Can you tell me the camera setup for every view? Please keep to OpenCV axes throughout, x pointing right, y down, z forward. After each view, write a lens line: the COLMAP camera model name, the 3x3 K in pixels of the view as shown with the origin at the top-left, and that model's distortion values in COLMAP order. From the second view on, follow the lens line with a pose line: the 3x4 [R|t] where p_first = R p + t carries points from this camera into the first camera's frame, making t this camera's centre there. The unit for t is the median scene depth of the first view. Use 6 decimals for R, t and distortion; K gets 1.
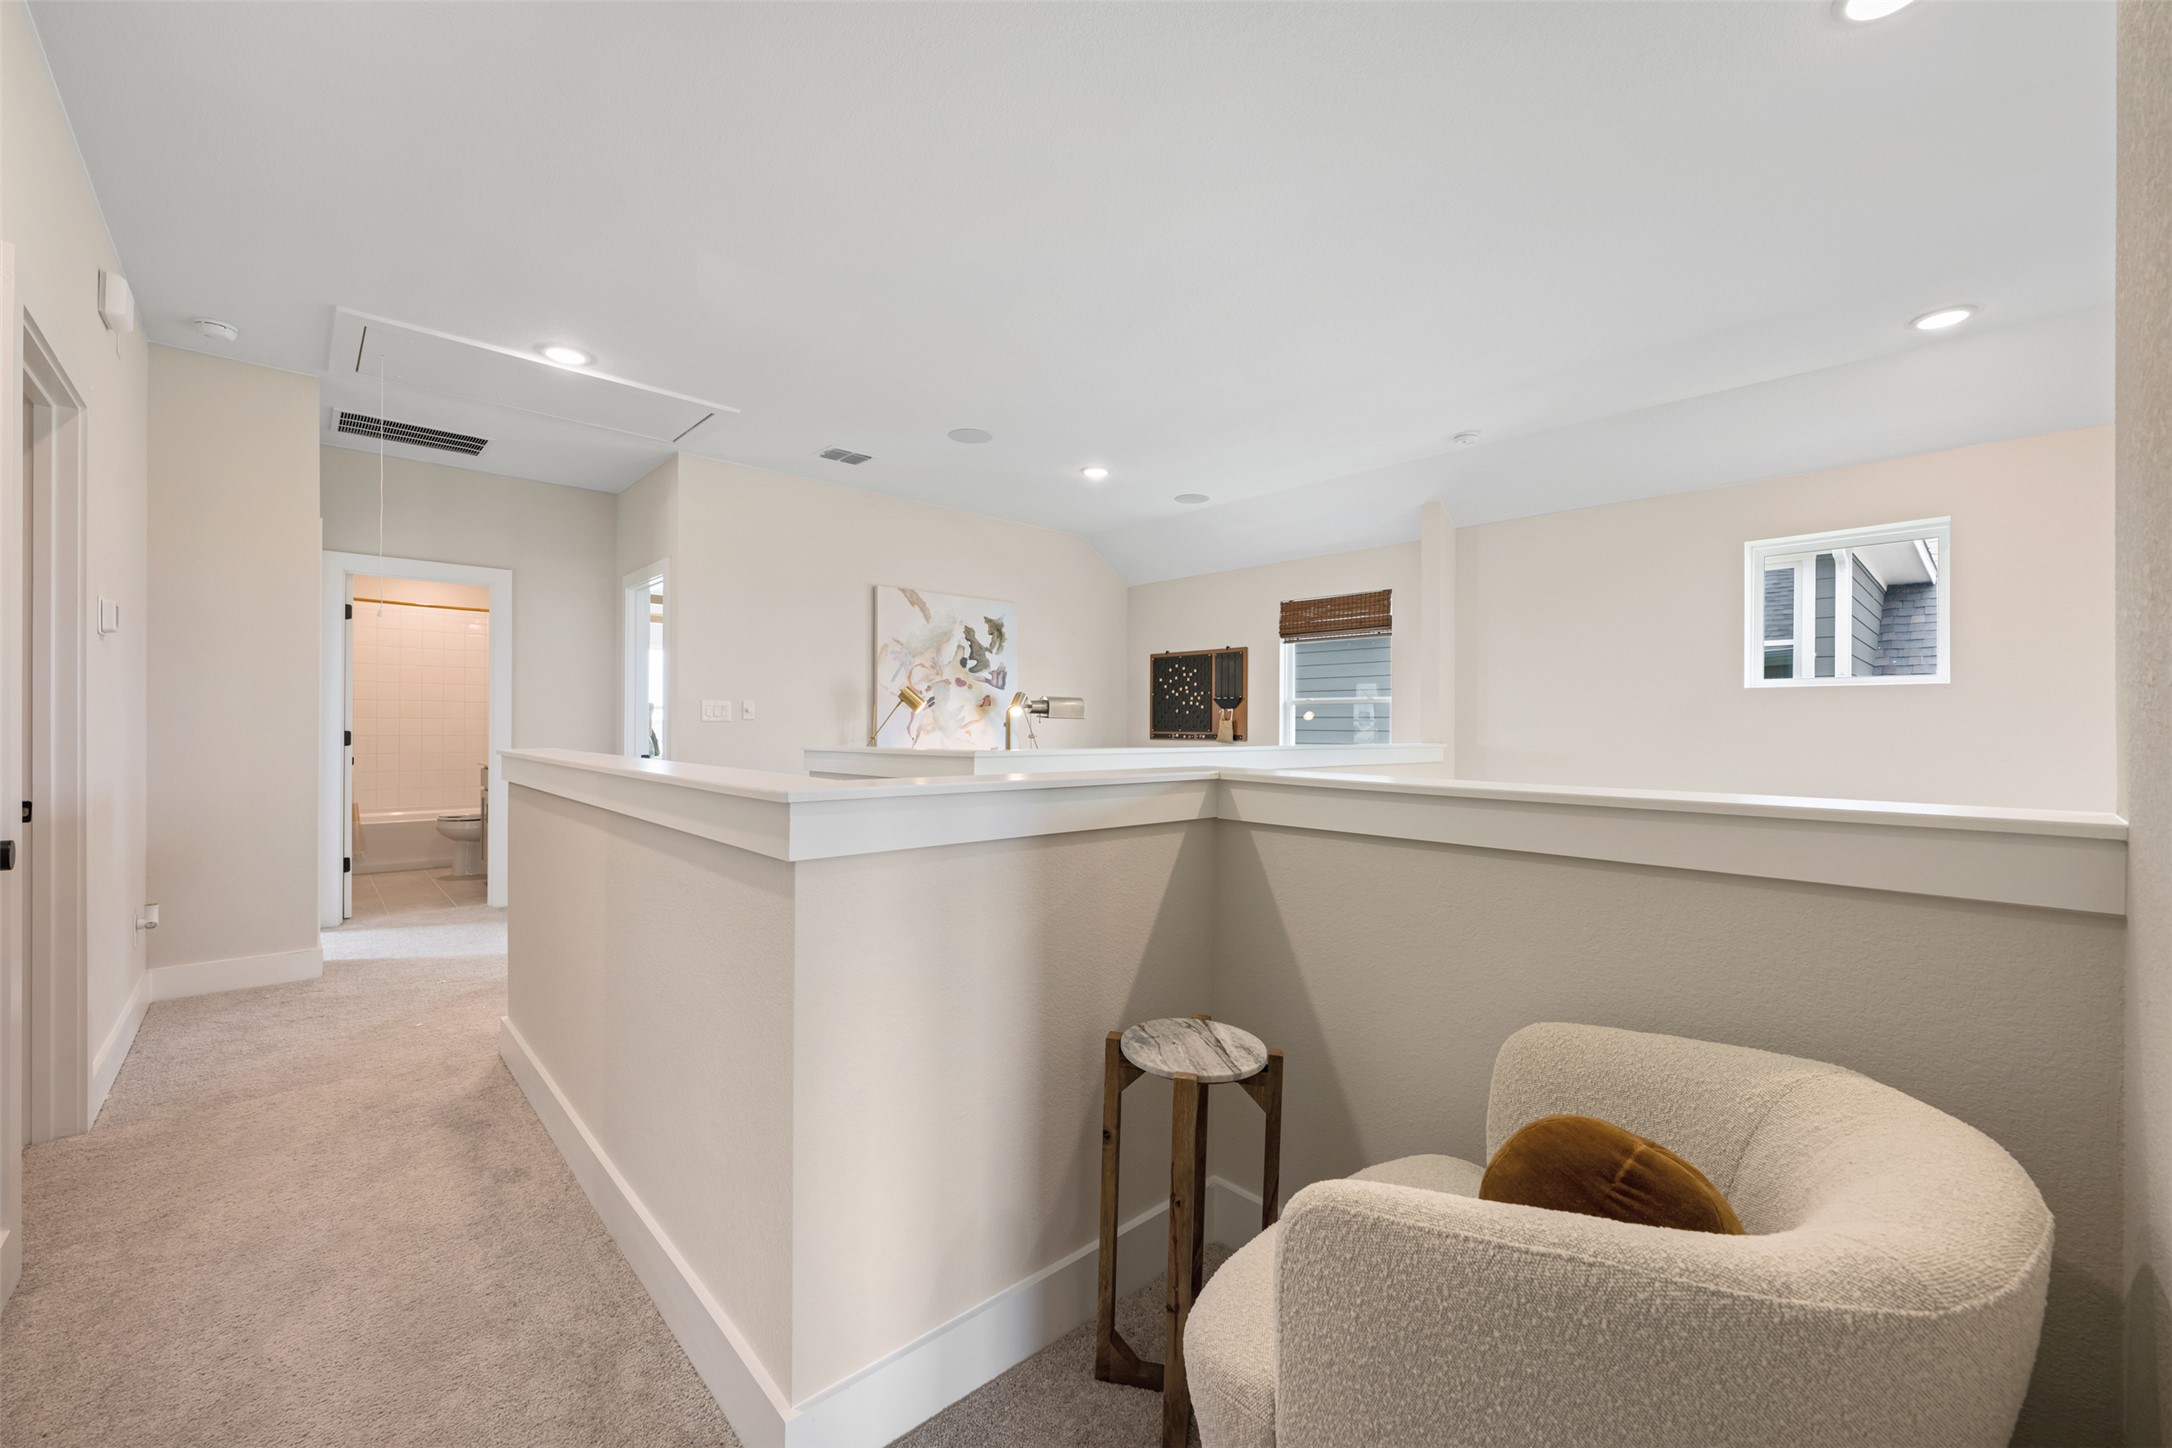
lens RADIAL K [[861.1, 0, 1084.9], [0, 861.1, 728.0], [0, 0, 1]] dist [-0.000956, 0.000173]
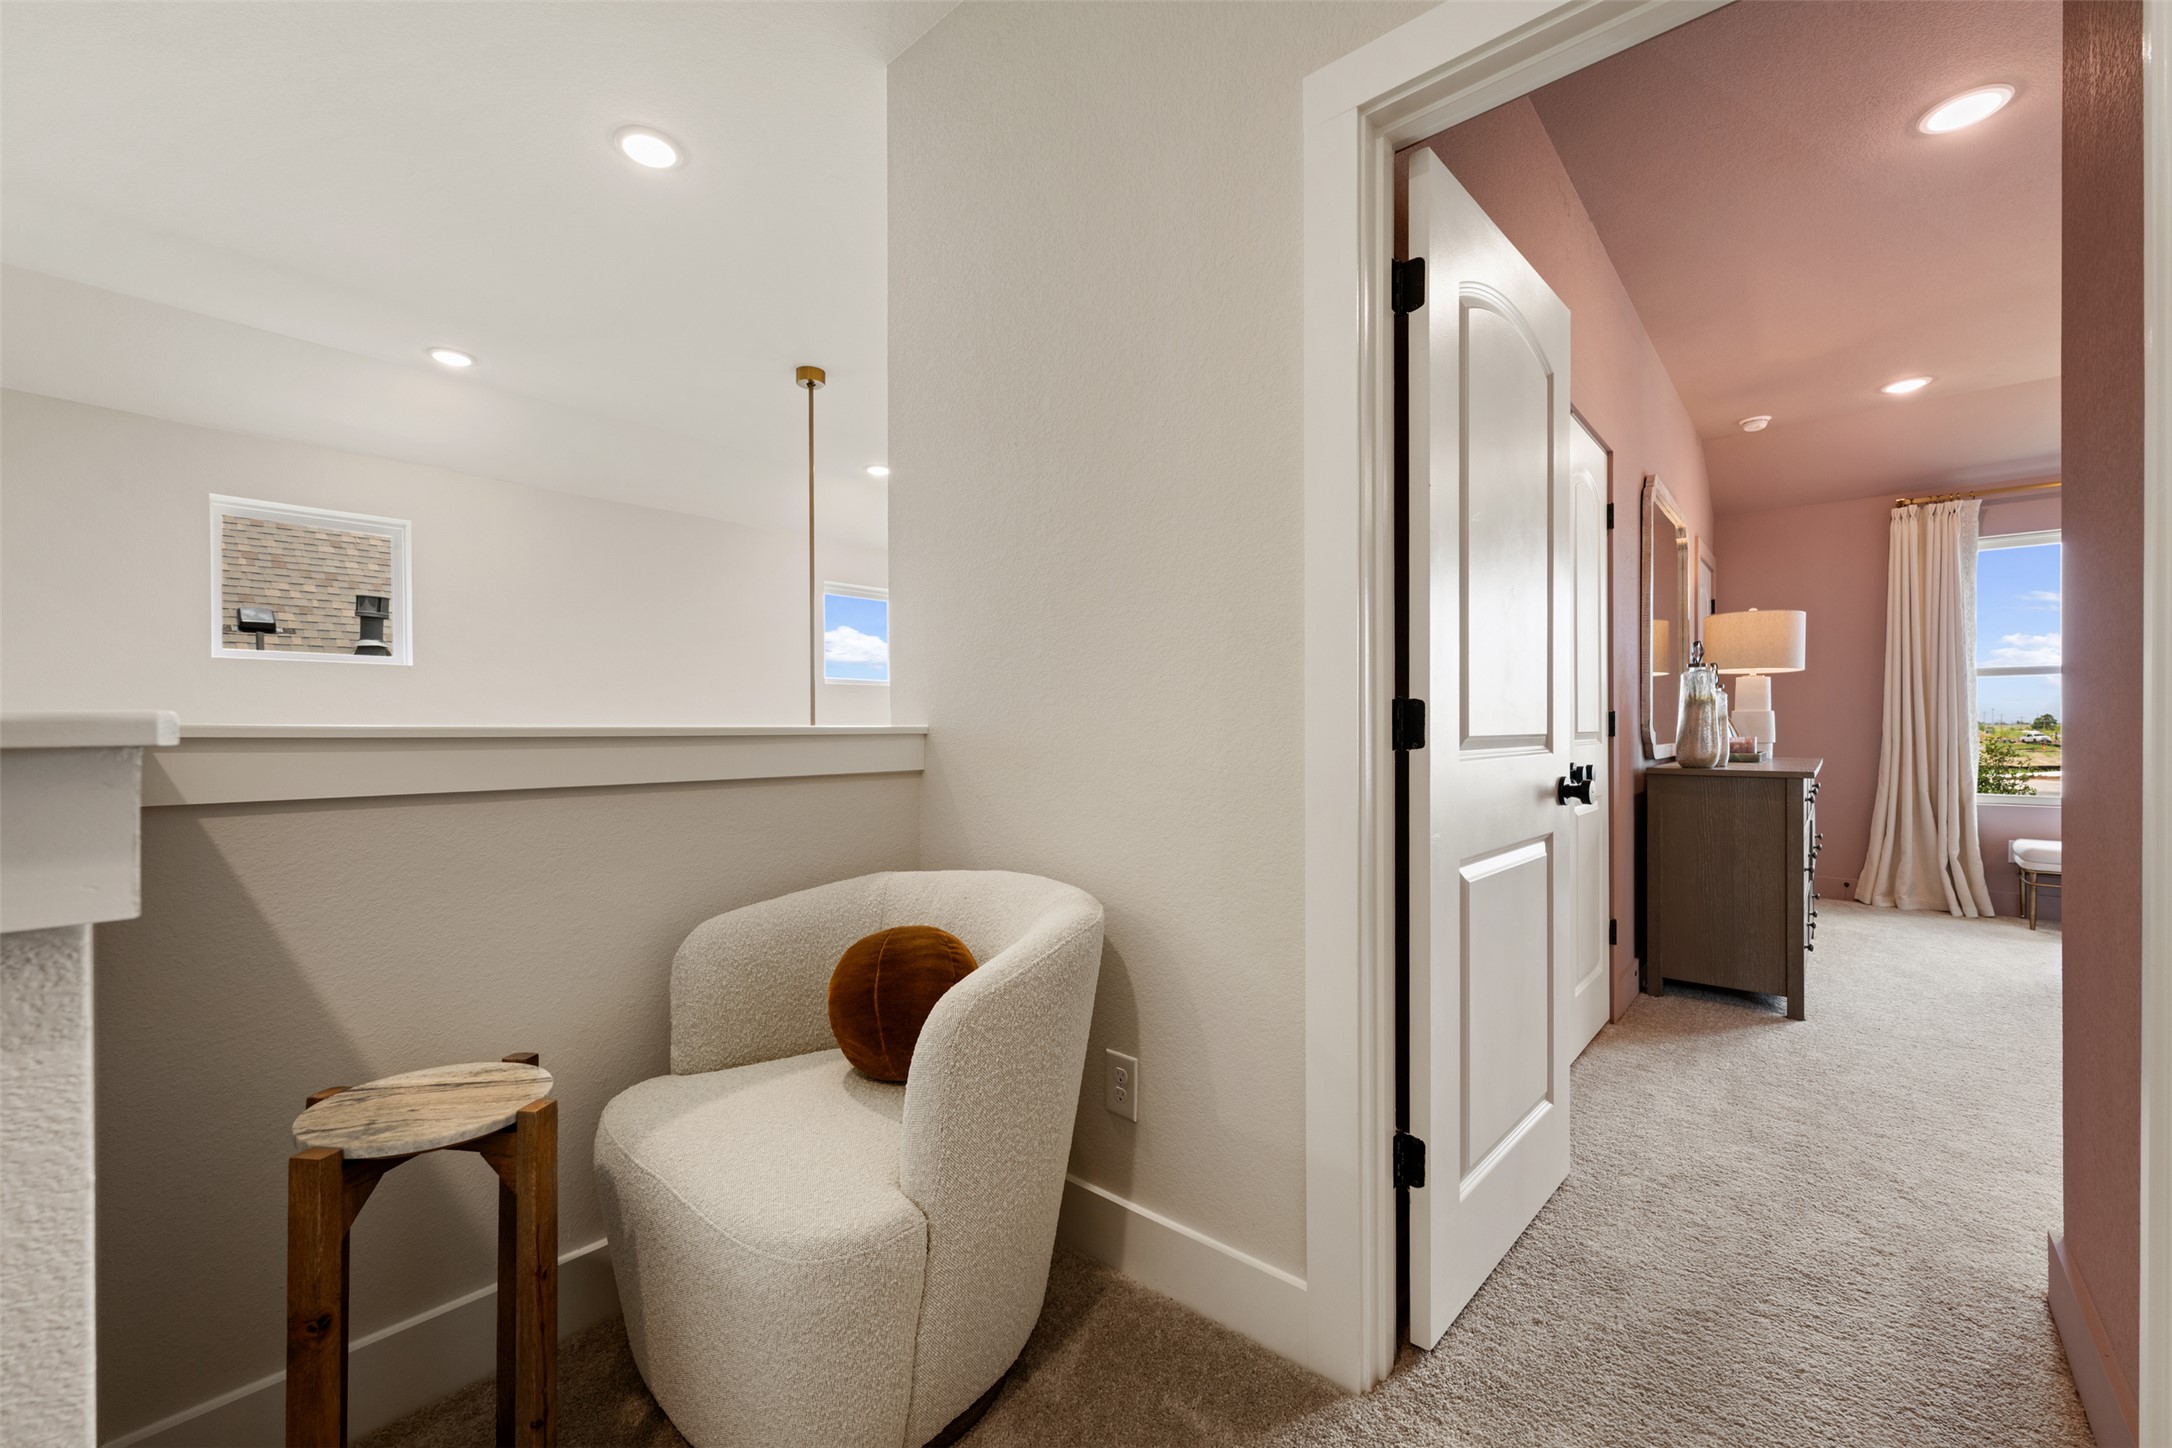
lens RADIAL K [[880.5, 0, 1084.3], [0, 880.5, 726.3], [0, 0, 1]] dist [0.001777, 0.000232]
pose [[-0.118368, -0.004608, 0.992959, -0.158646], [0.006906, 0.999961, 0.005464, 0.016685], [-0.992946, 0.007504, -0.118332, 0.139318]]
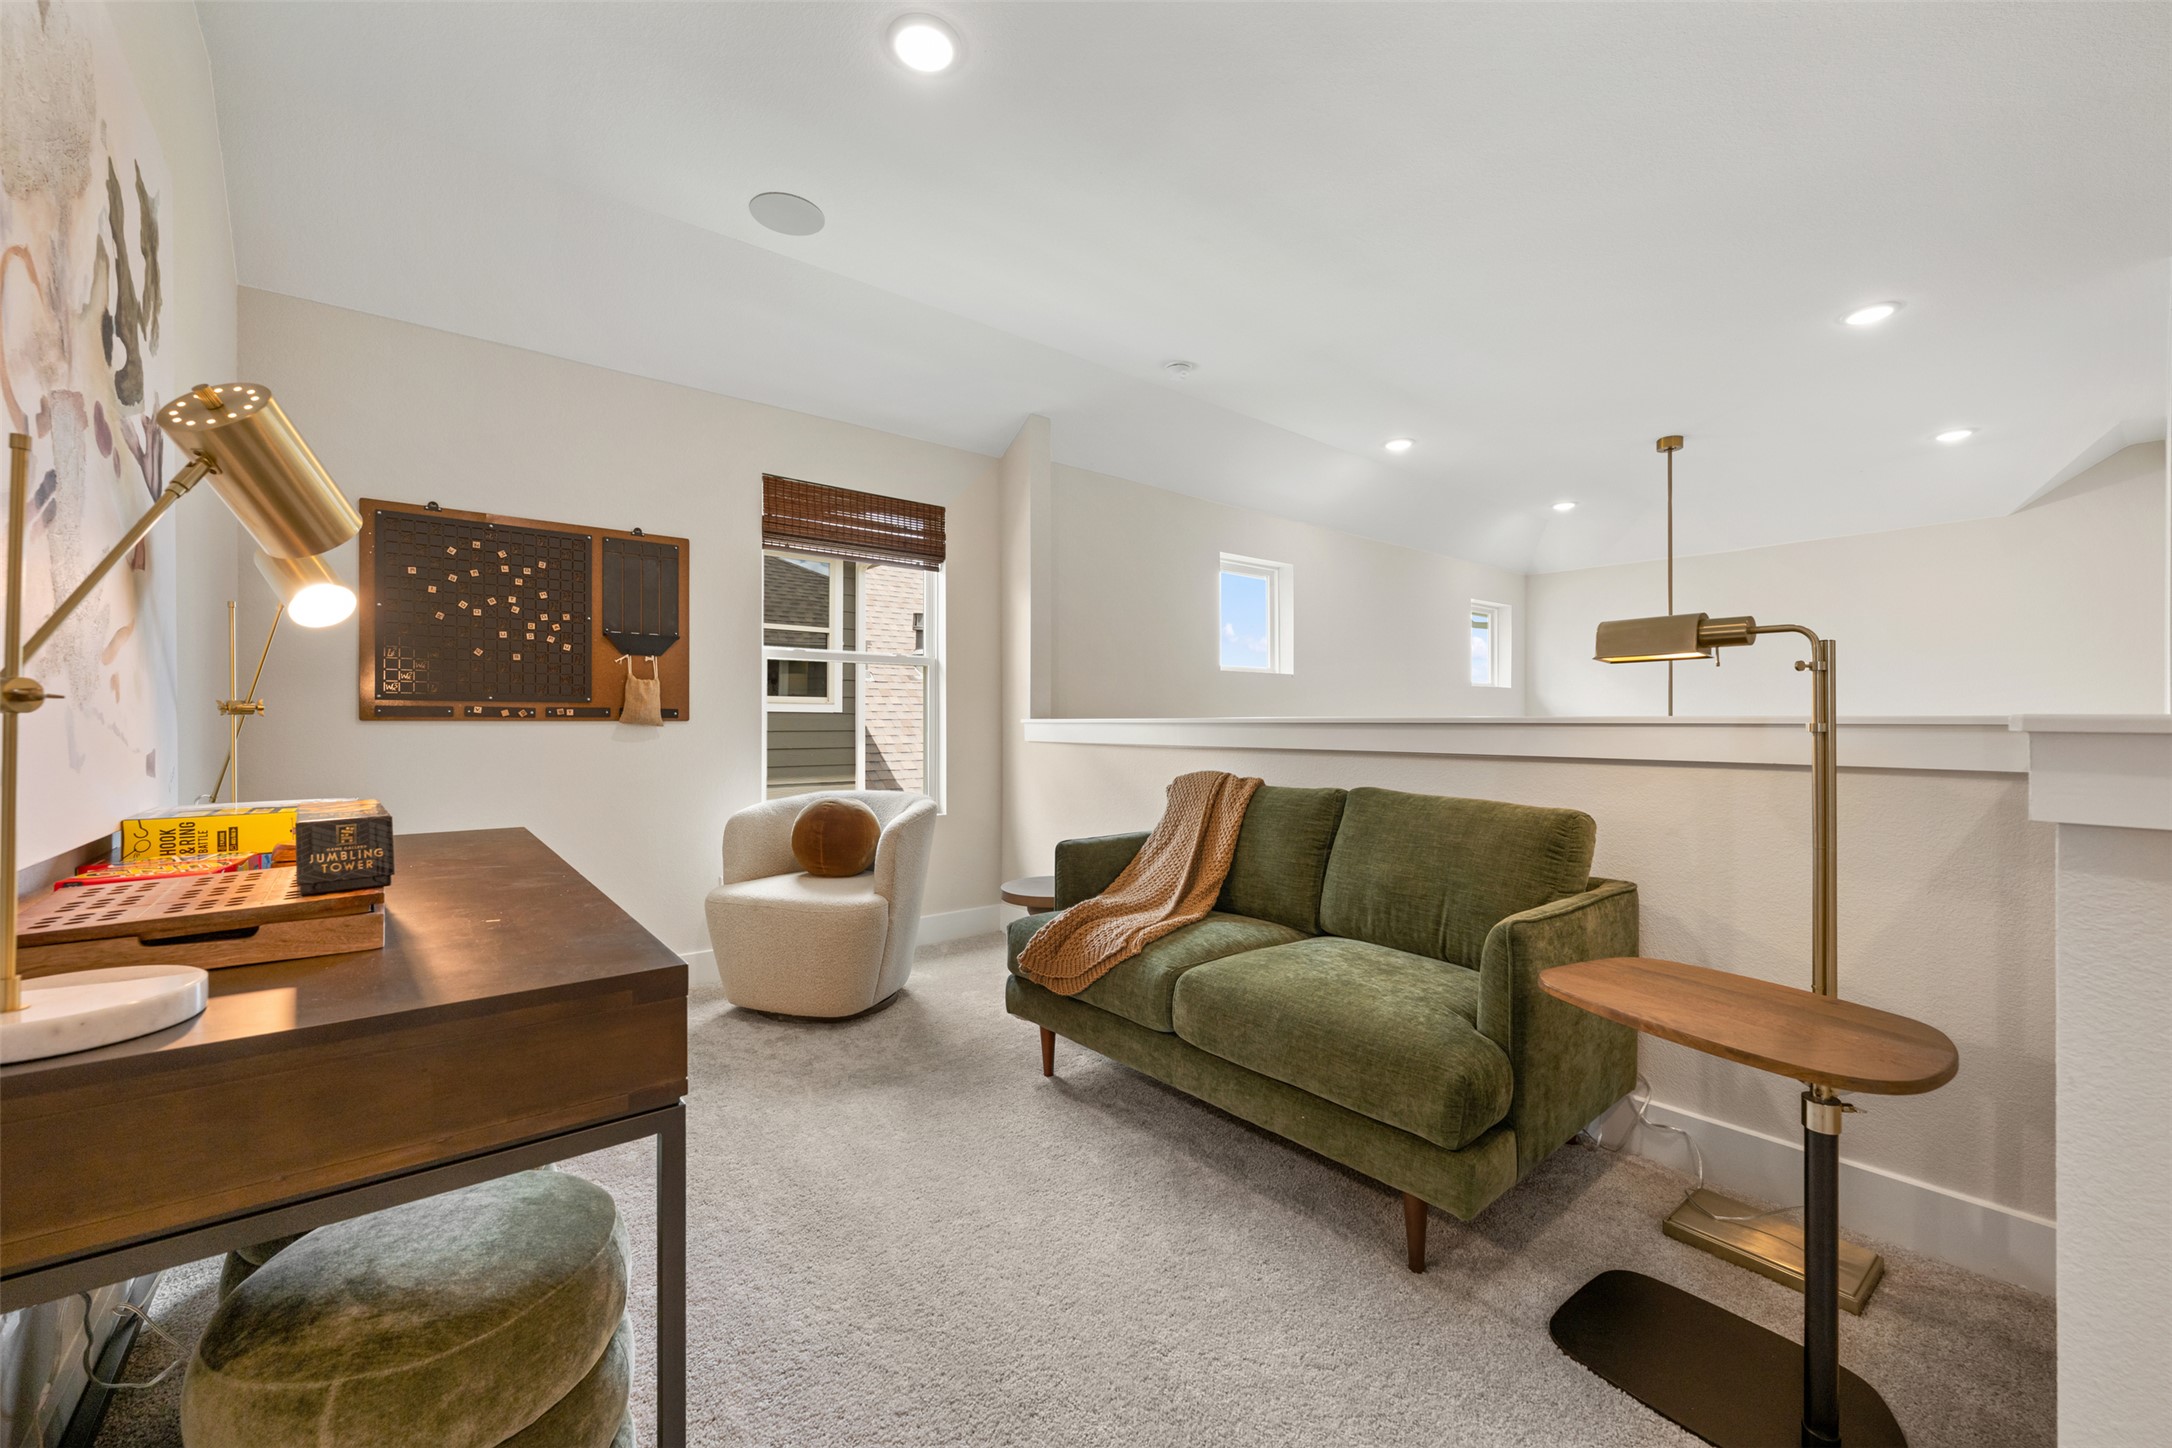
lens RADIAL K [[861.9, 0, 1082.7], [0, 861.9, 717.7], [0, 0, 1]] dist [-0.001661, -0.000029]
pose [[0.065646, -0.001732, 0.997841, -0.313332], [0.001553, 0.999997, 0.001634, 0.013014], [-0.997842, 0.001442, 0.065648, 0.725997]]
